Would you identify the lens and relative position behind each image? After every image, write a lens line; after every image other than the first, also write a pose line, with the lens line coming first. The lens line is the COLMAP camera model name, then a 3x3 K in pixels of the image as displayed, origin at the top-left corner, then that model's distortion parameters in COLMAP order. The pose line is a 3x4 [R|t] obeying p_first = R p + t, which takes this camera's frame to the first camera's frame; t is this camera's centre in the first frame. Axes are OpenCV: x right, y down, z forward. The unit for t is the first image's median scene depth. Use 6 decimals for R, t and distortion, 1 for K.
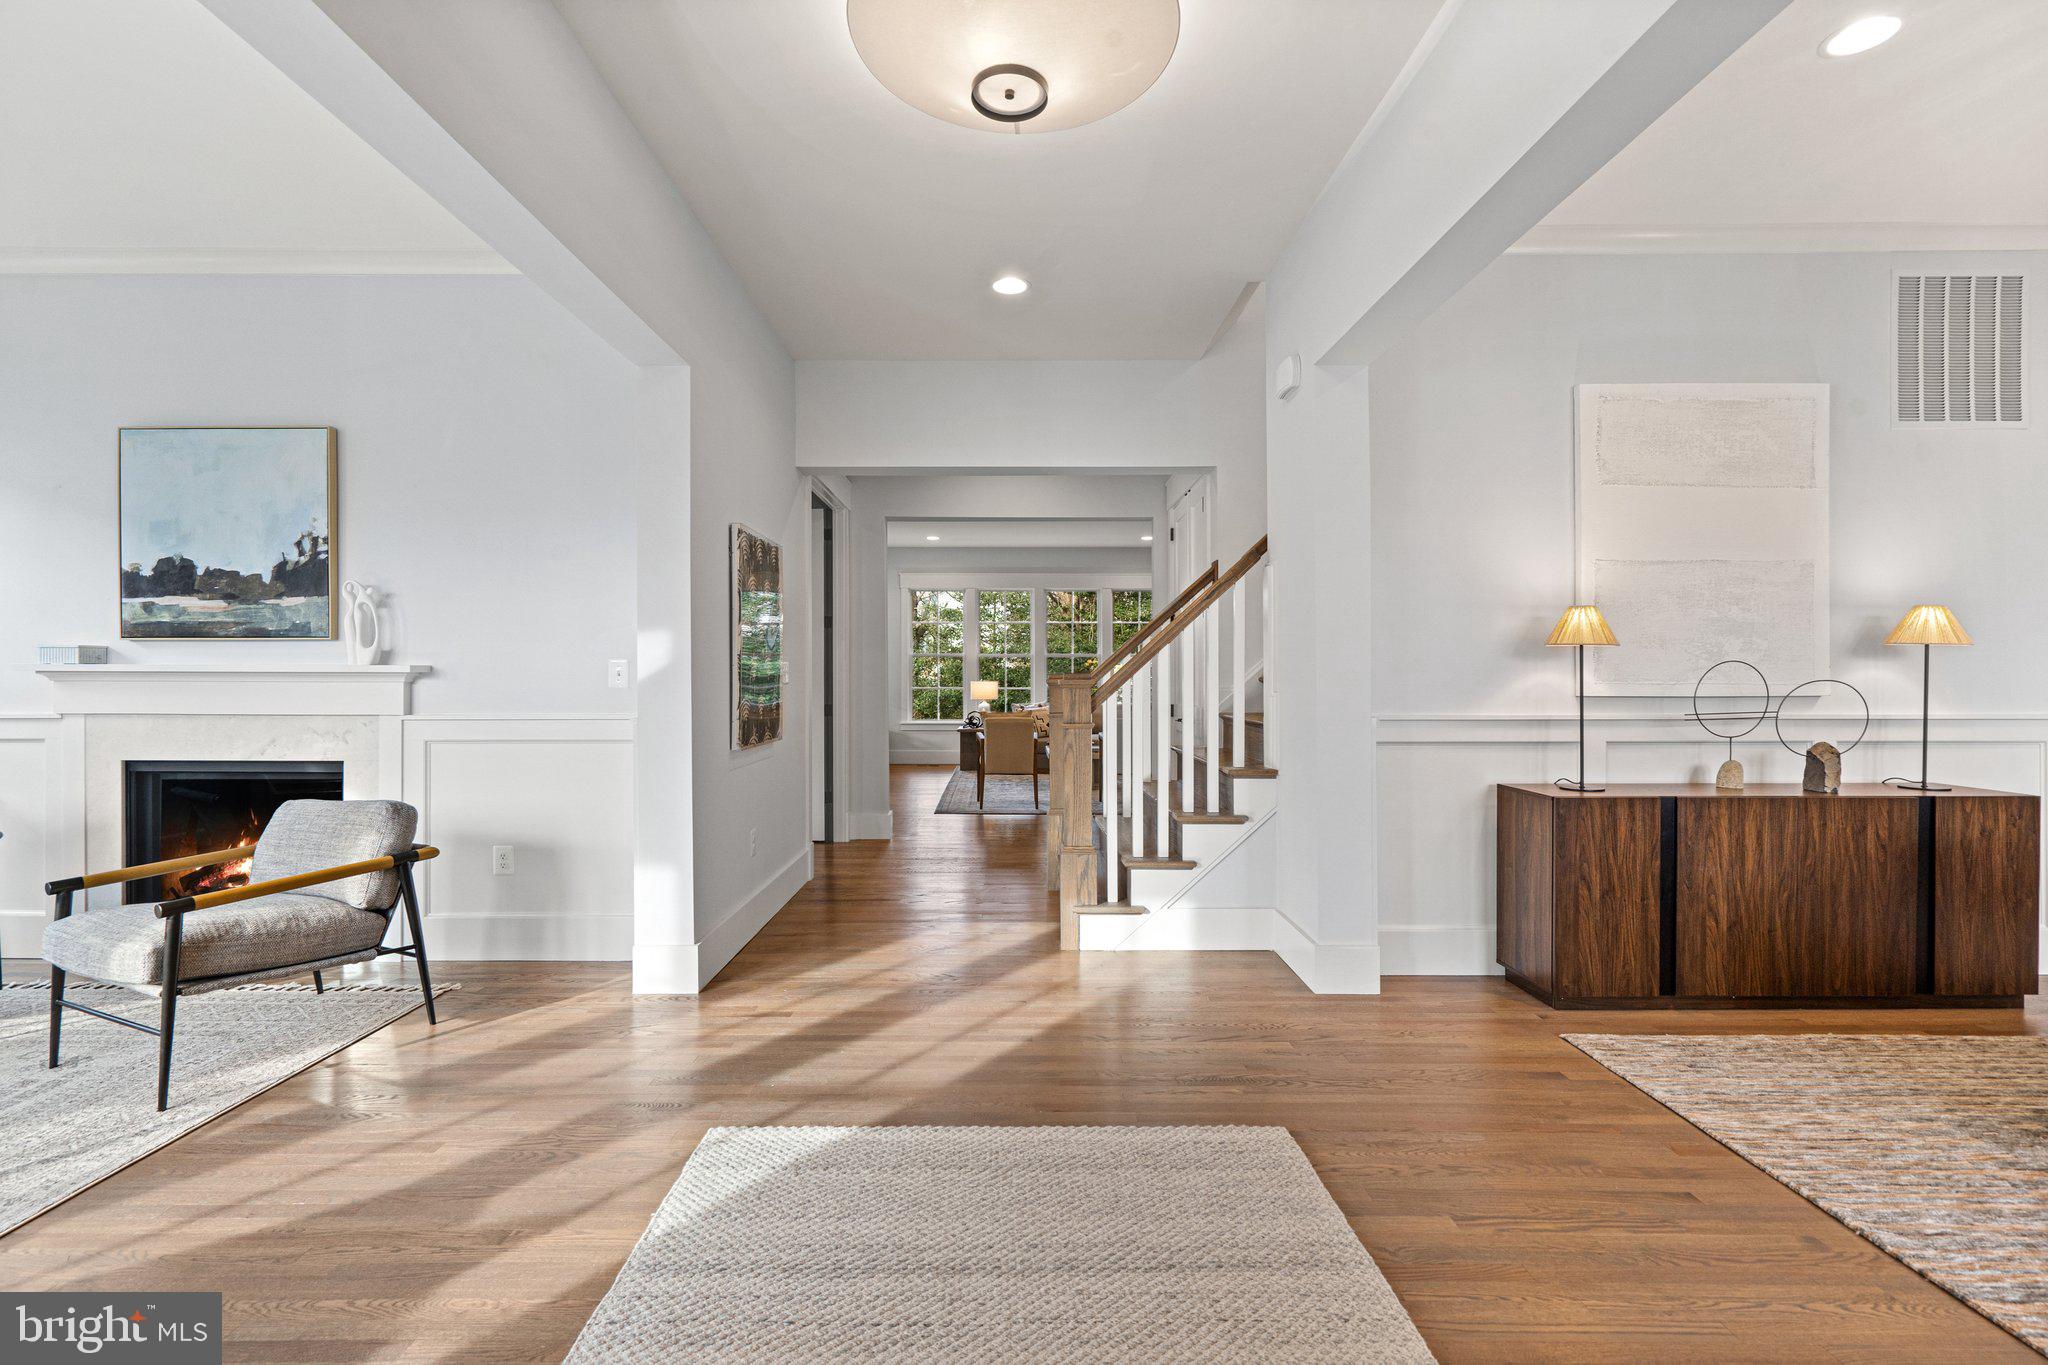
lens RADIAL K [[957.3, 0, 1018.6], [0, 957.3, 679.6], [0, 0, 1]] dist [-0.002025, 0.000366]
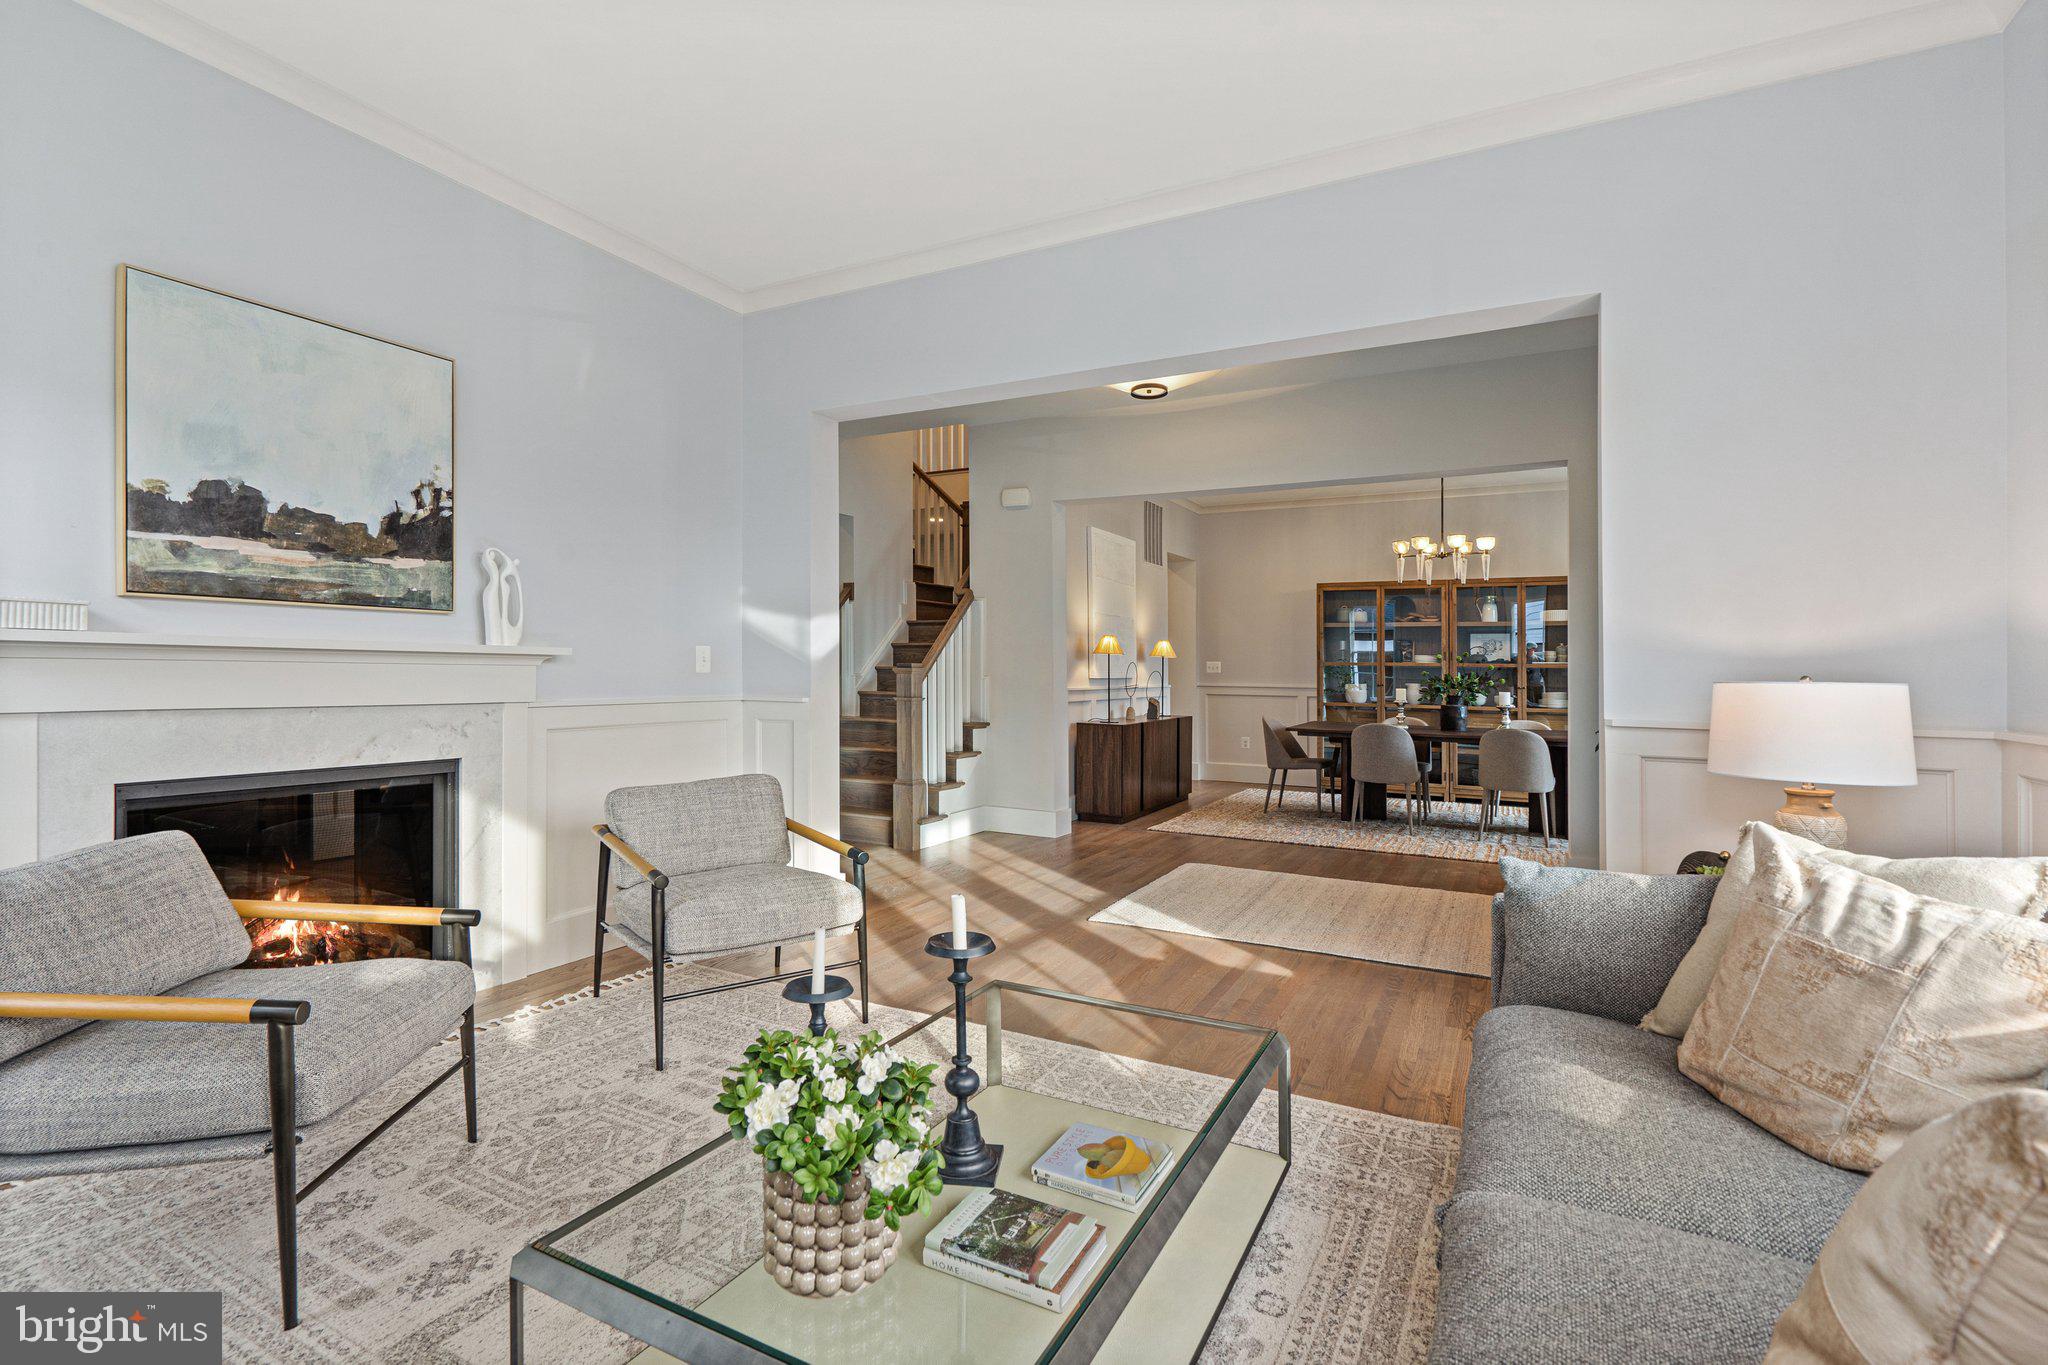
lens RADIAL K [[957.3, 0, 1018.6], [0, 957.3, 679.6], [0, 0, 1]] dist [-0.002025, 0.000366]
pose [[0.468116, -0.002435, 0.883663, -1.229144], [-0.003579, 0.999983, 0.004651, 0.010124], [-0.883660, -0.005340, 0.468100, 0.169889]]
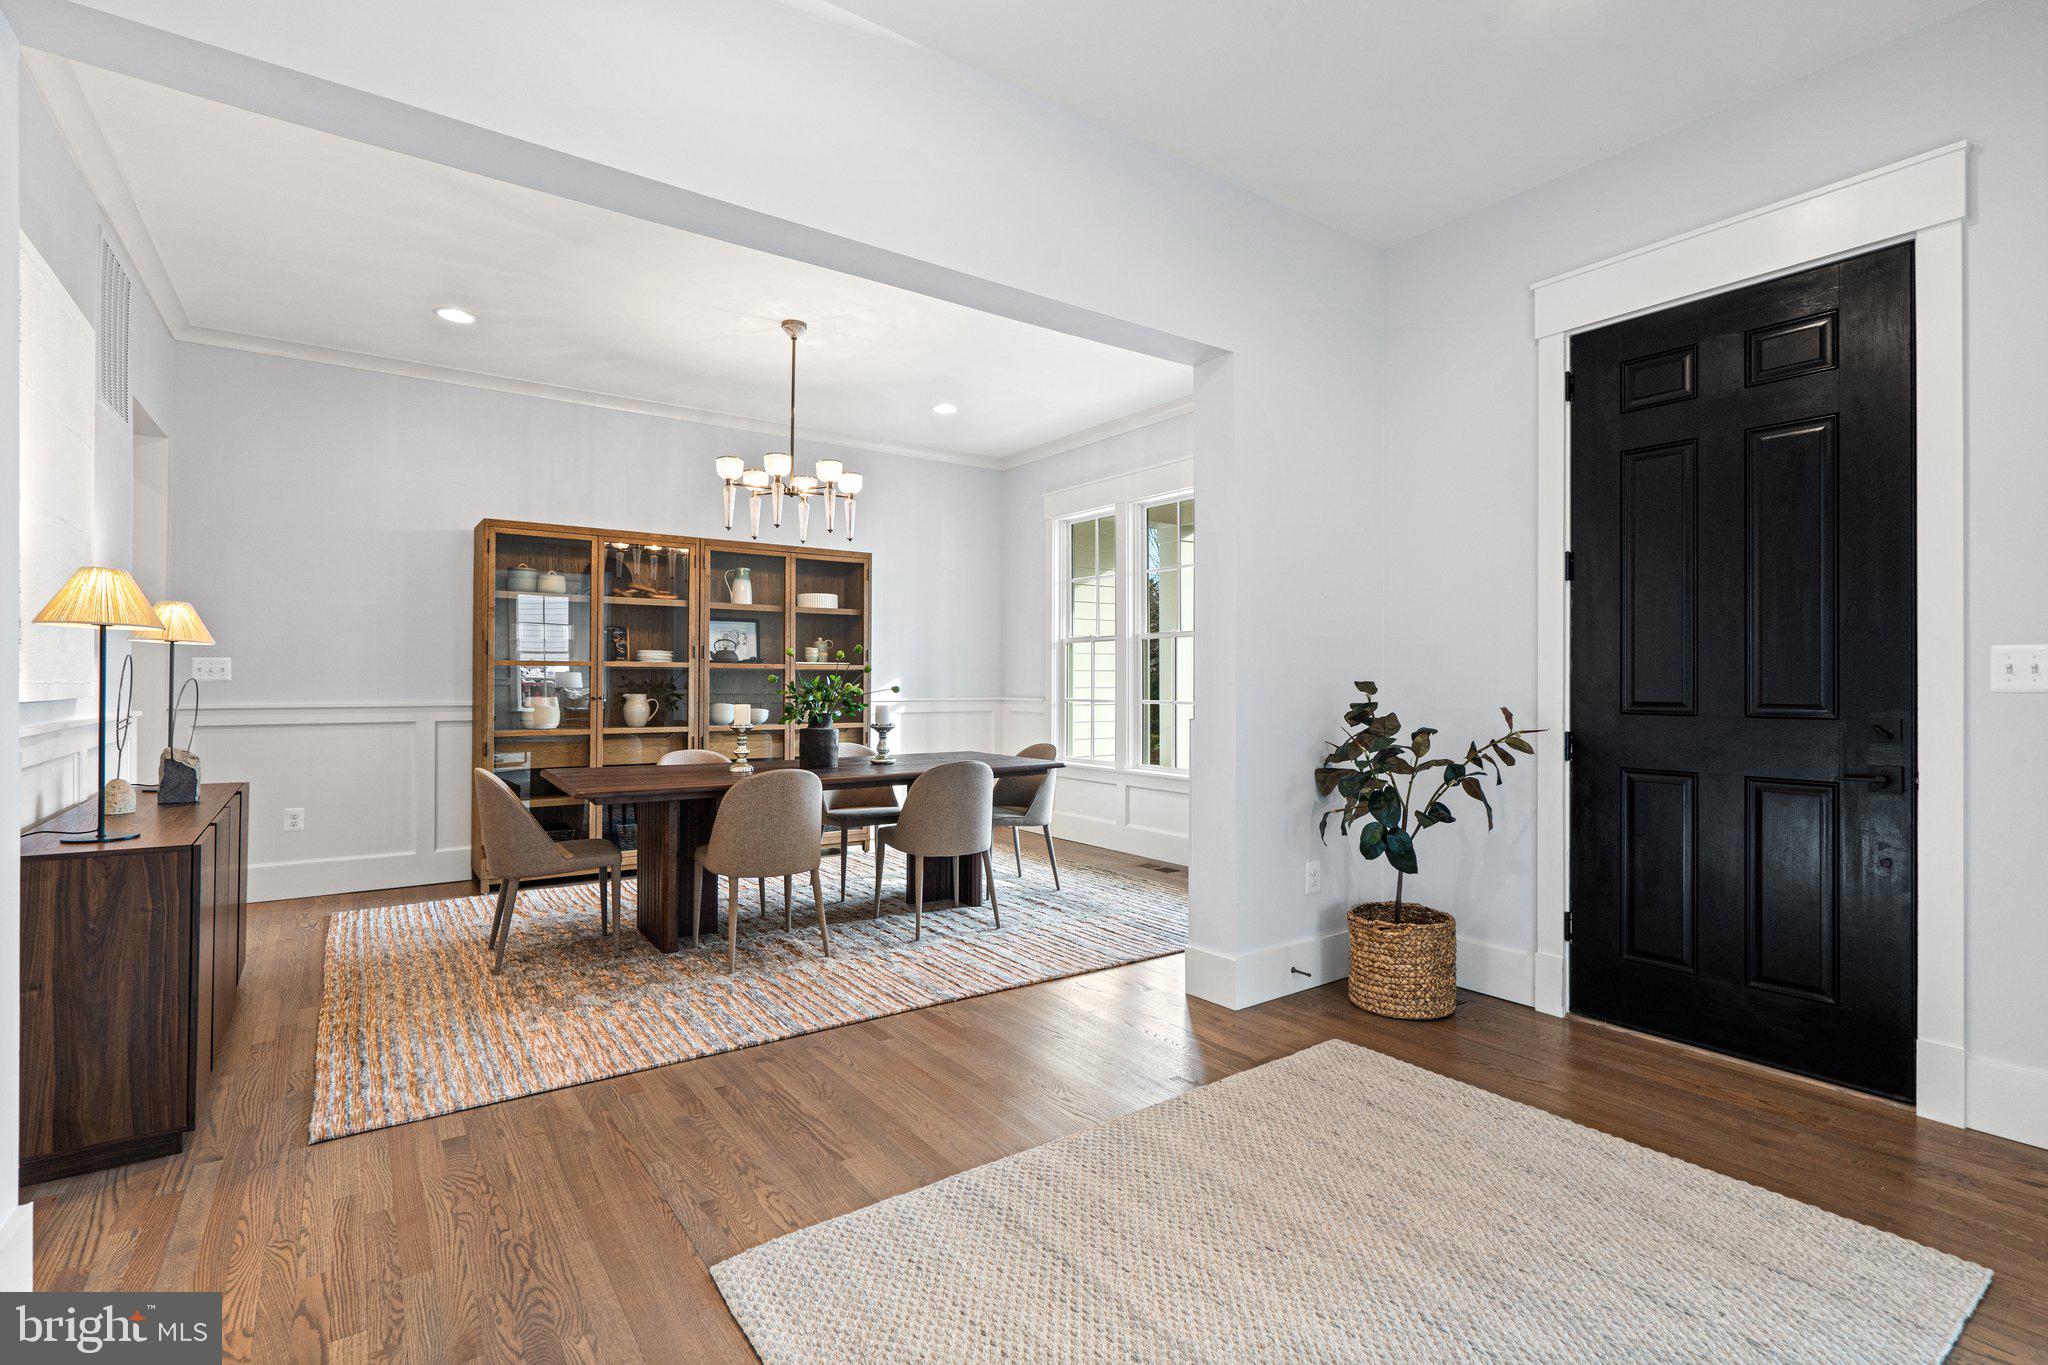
lens RADIAL K [[957.3, 0, 1018.6], [0, 957.3, 679.6], [0, 0, 1]] dist [-0.002025, 0.000366]
pose [[-0.578512, 0.002167, 0.815671, -0.301031], [0.006504, 0.999977, 0.001956, 0.005572], [-0.815648, 0.006437, -0.578513, 0.784487]]
